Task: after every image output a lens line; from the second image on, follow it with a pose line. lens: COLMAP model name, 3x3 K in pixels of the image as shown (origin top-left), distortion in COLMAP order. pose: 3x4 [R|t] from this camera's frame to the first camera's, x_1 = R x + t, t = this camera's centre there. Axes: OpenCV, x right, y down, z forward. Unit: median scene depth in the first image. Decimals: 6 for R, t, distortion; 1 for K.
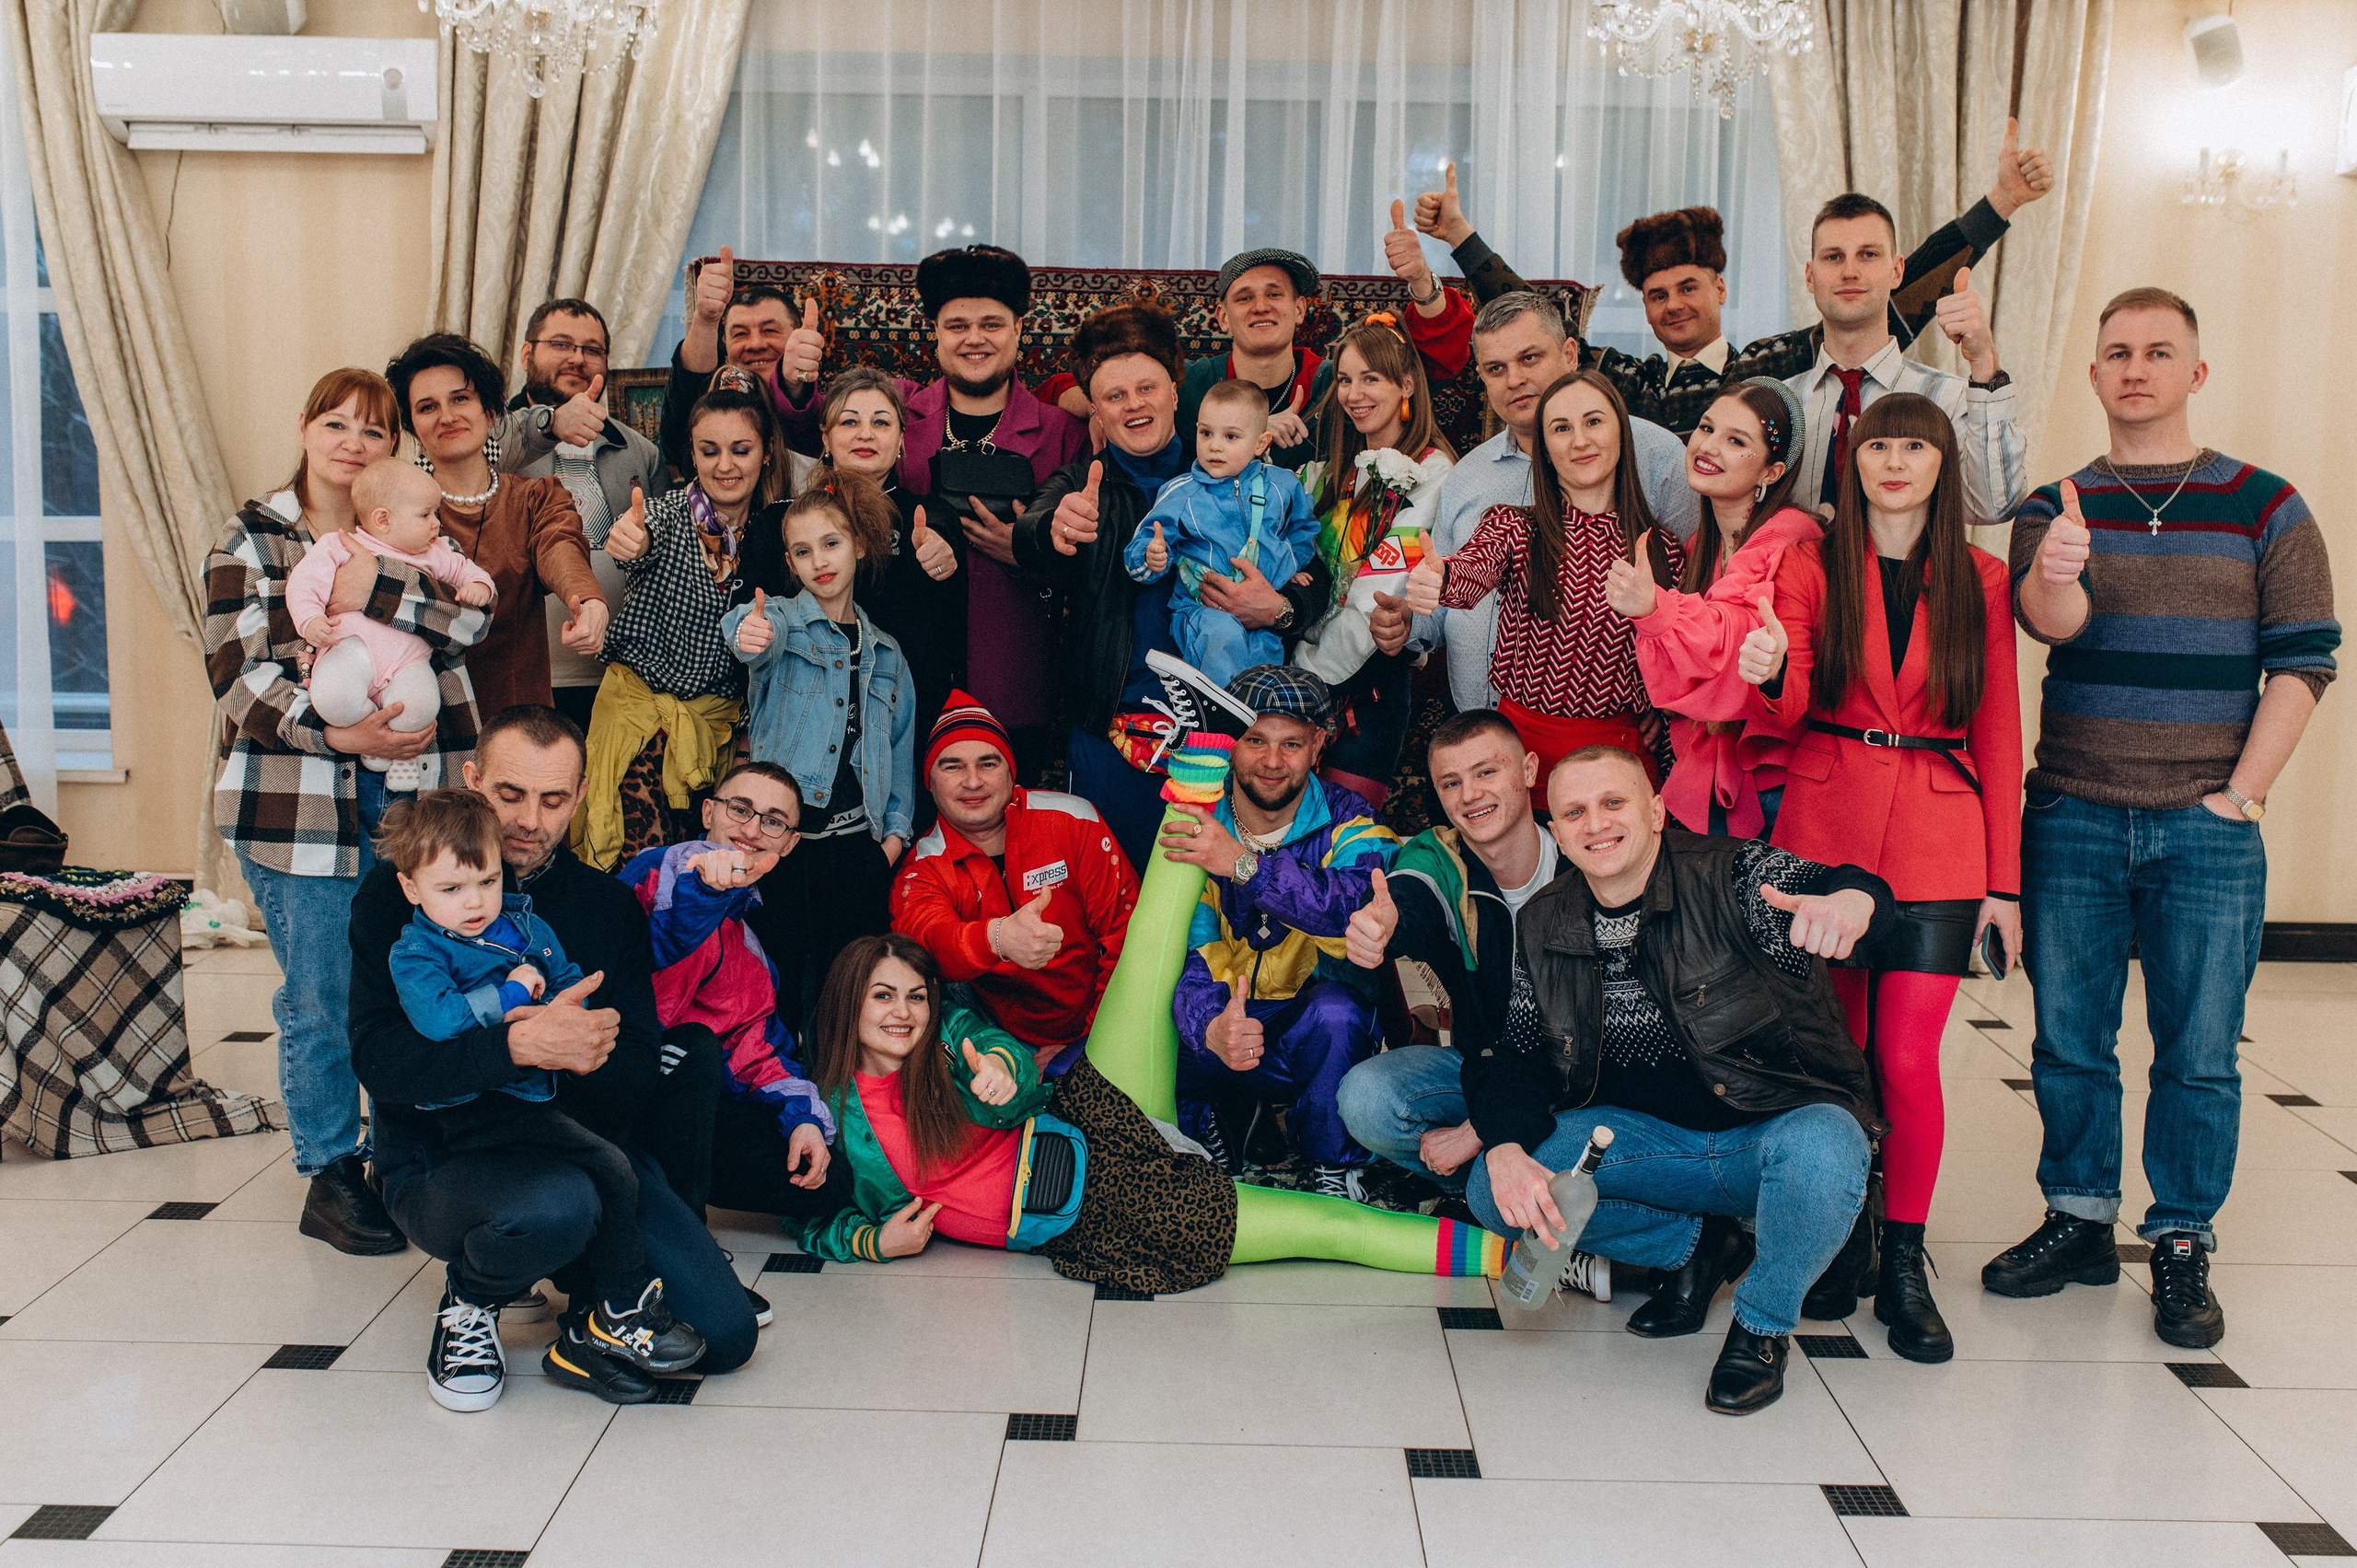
lens RADIAL K [[2231.2, 0, 1201.4], [0, 2231.2, 722.6], [0, 0, 1]] dist [-0.022529, 0.000000]
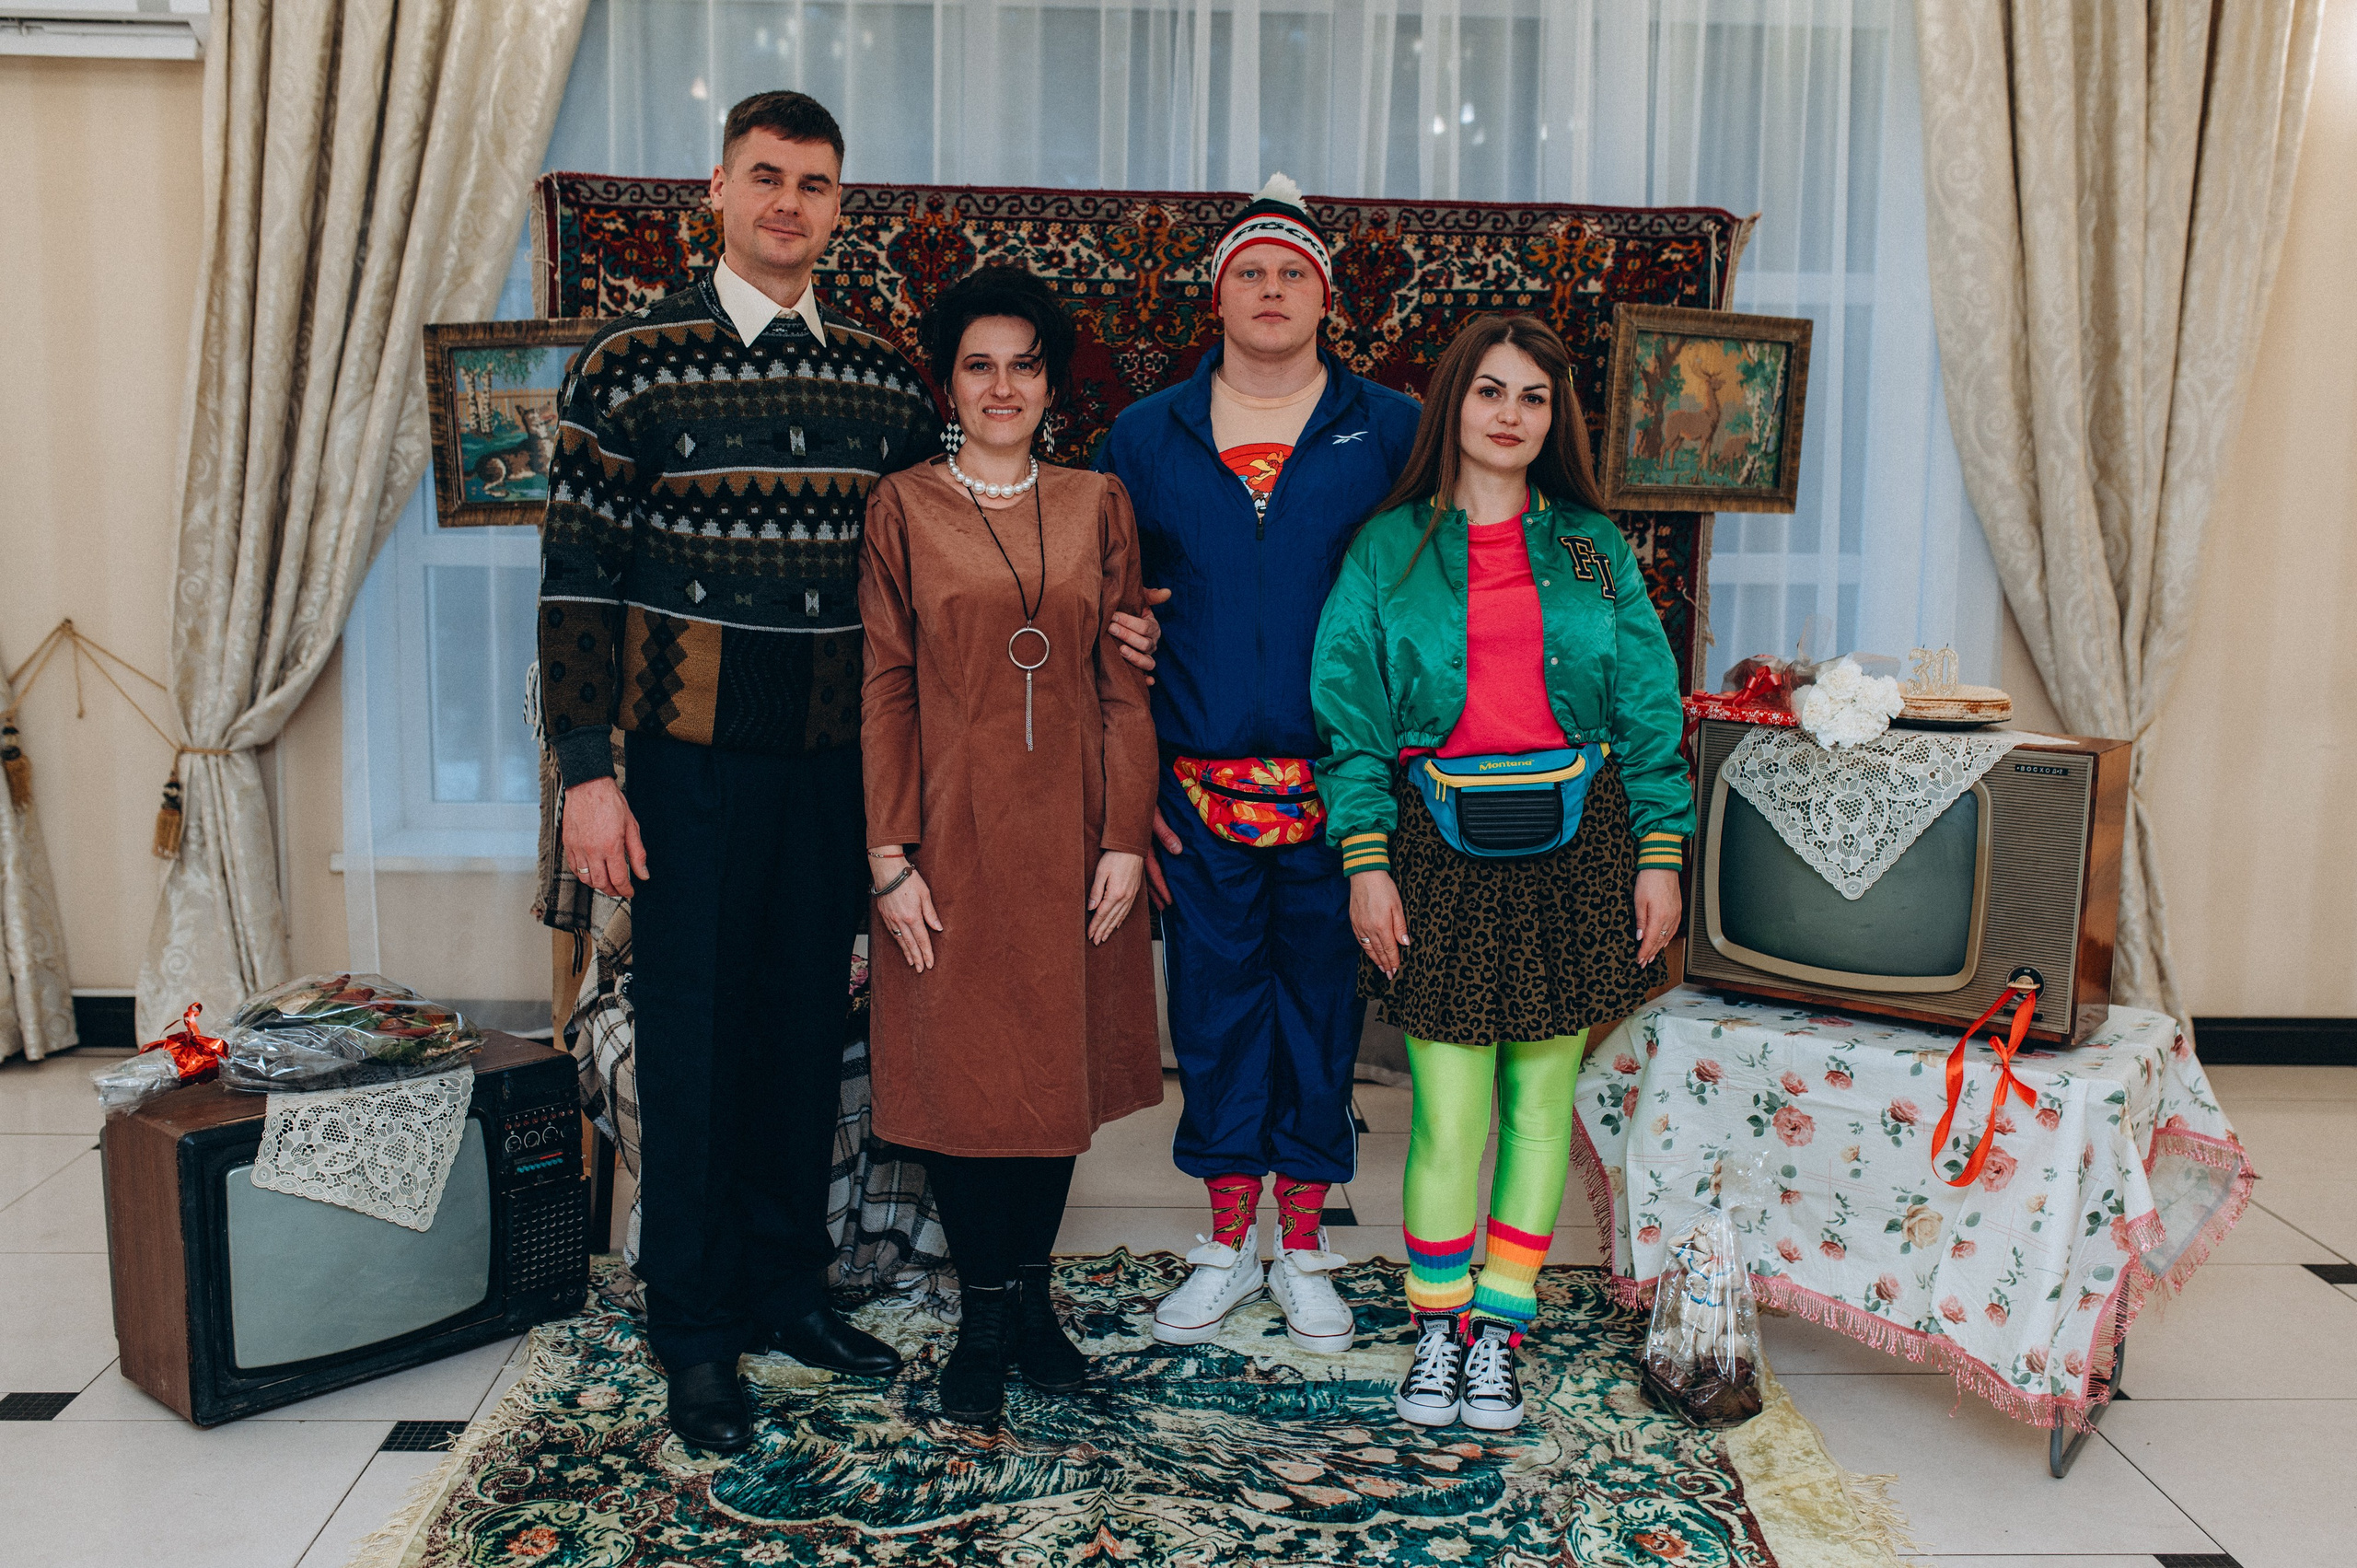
lens RADIAL K [[2231.2, 0, 1171.3], [0, 2231.2, 777.4], [0, 0, 1]] dist [-0.022529, 0.000000]
pose [[0.999272, -0.006240, 0.037647, -0.048326], [0.005916, 0.999945, 0.008710, -0.013362], [-0.037700, -0.008481, 0.999253, 0.251945]]
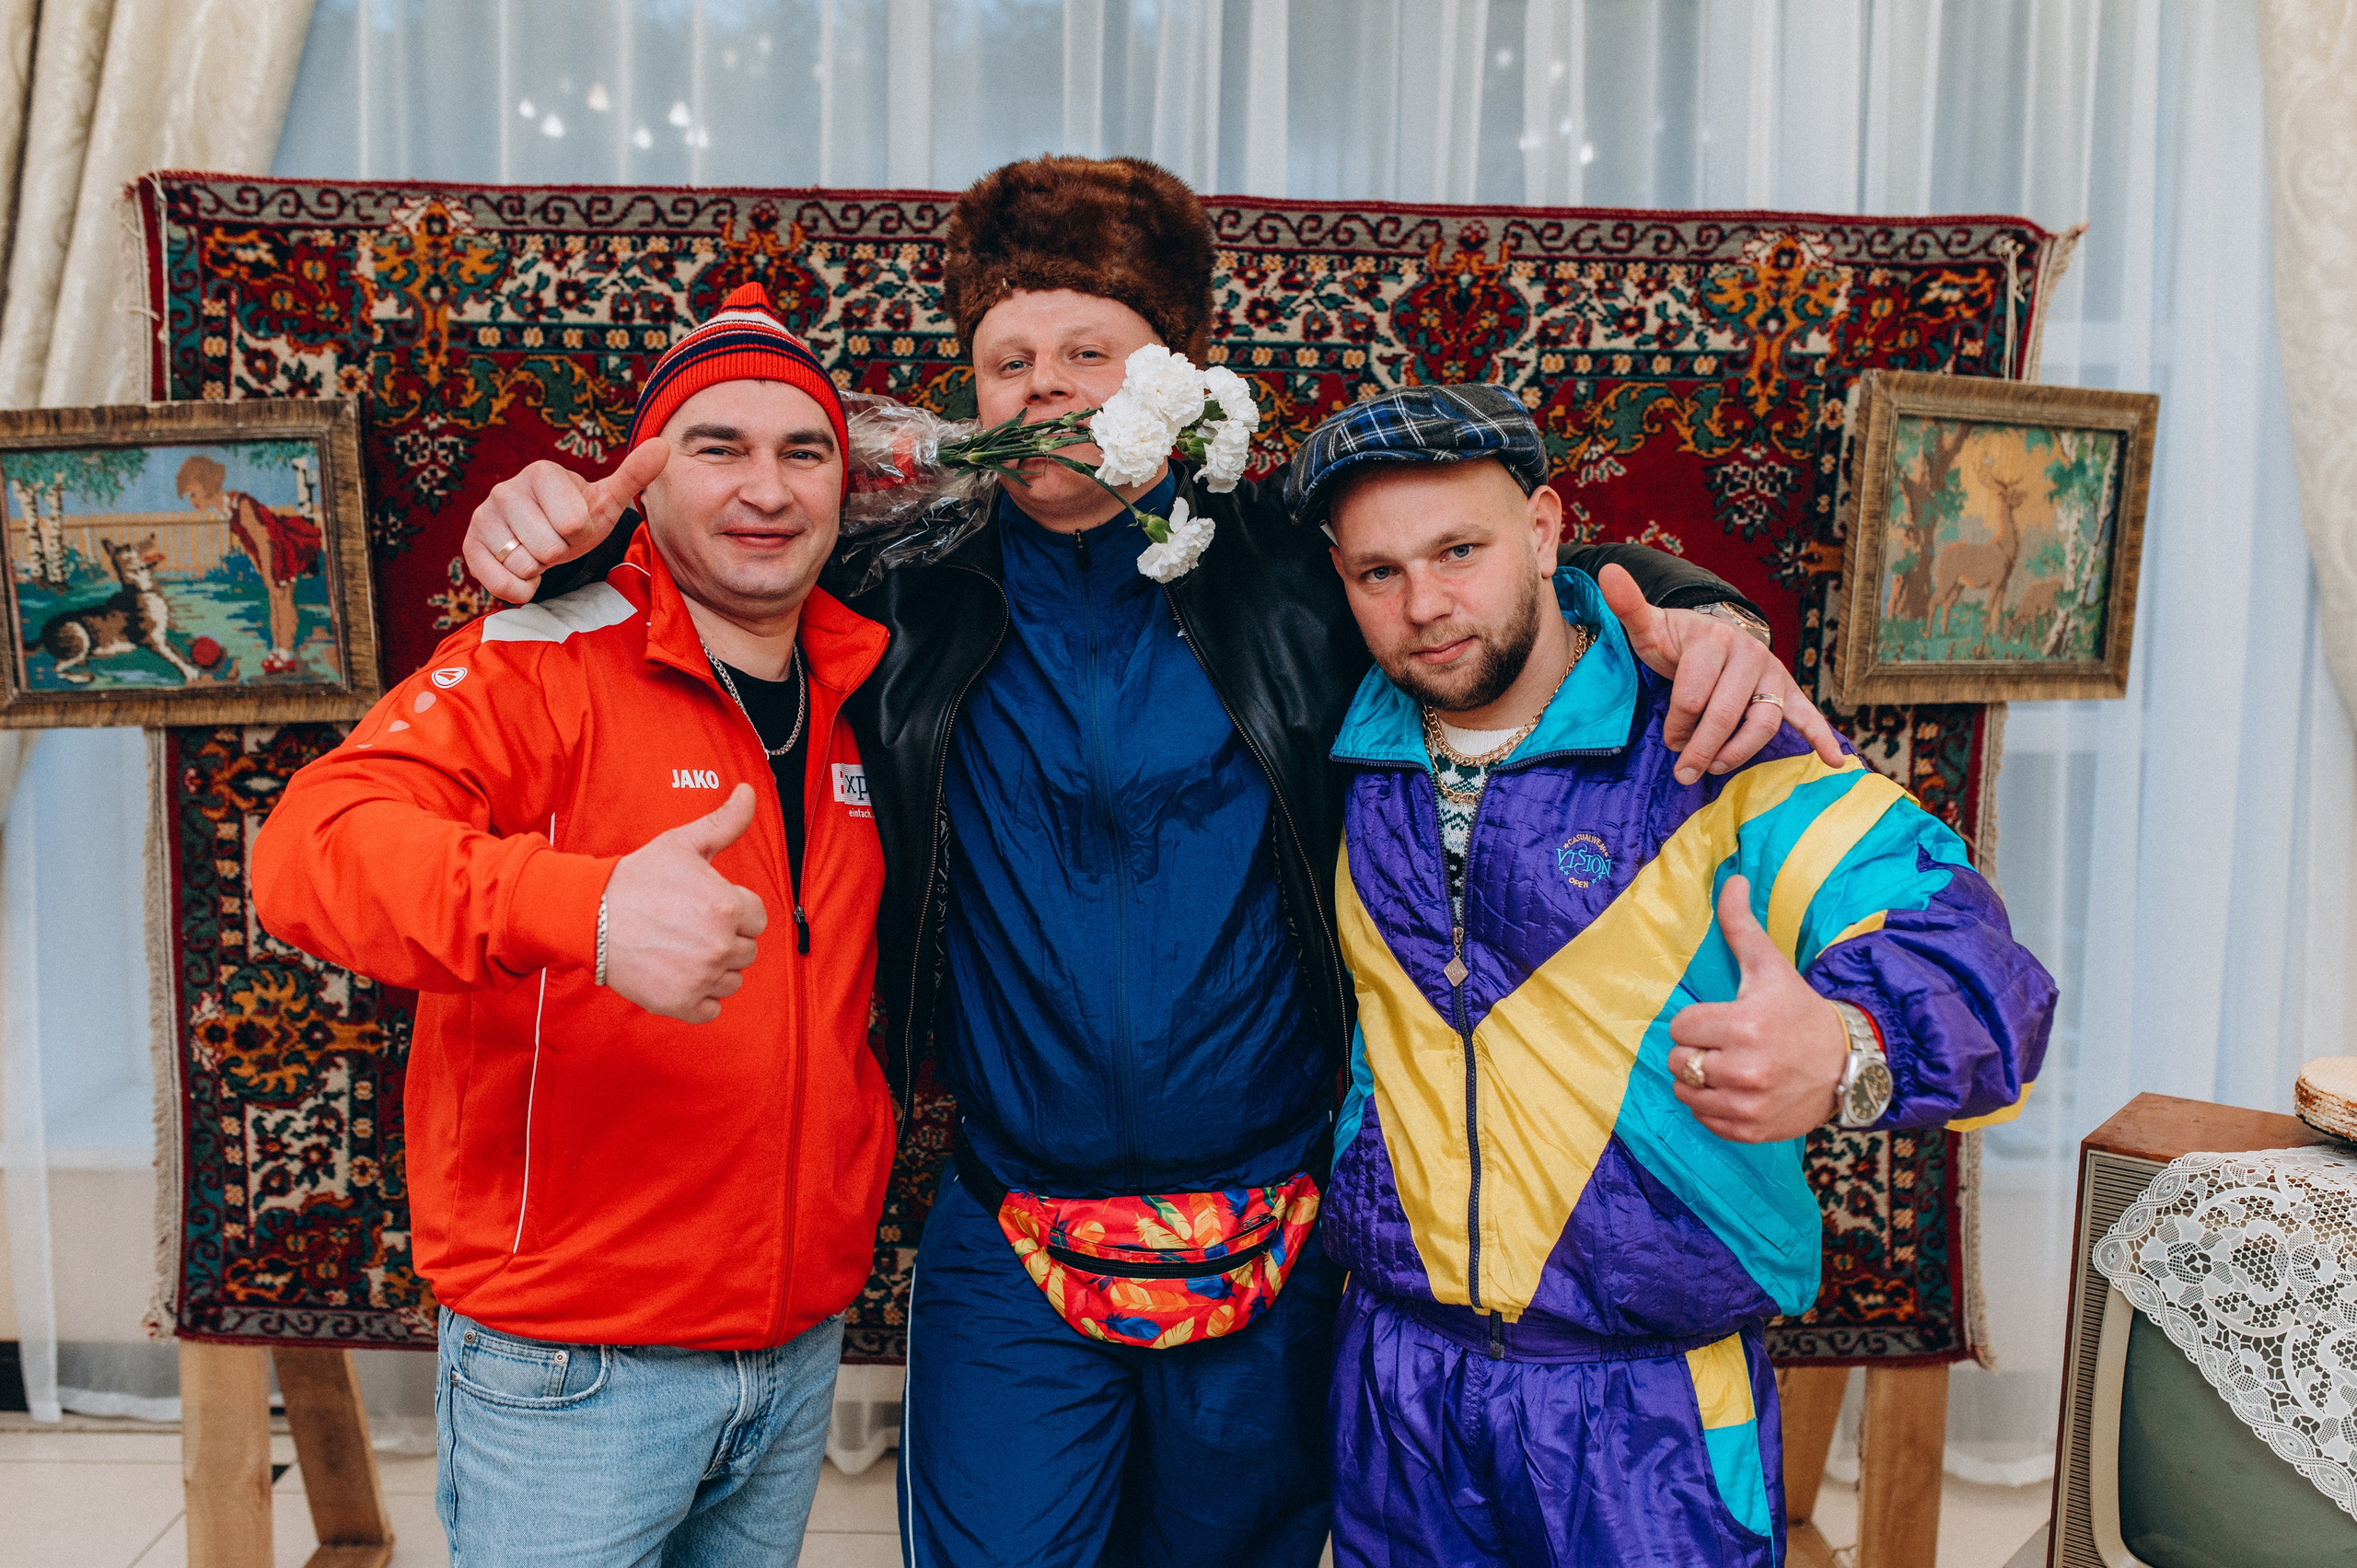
lens RADIAL K [[2263.1, 0, 1166.2], [0, 2263.1, 792.9], [0, 0, 1]] dist [-0.027410, 0.000000]
pose [[0.999965, -0.004227, 0.007244, -0.017478], [0.004316, 0.999915, -0.012299, -0.071801], [-0.007191, 0.012330, 0.999898, 0.526539]]
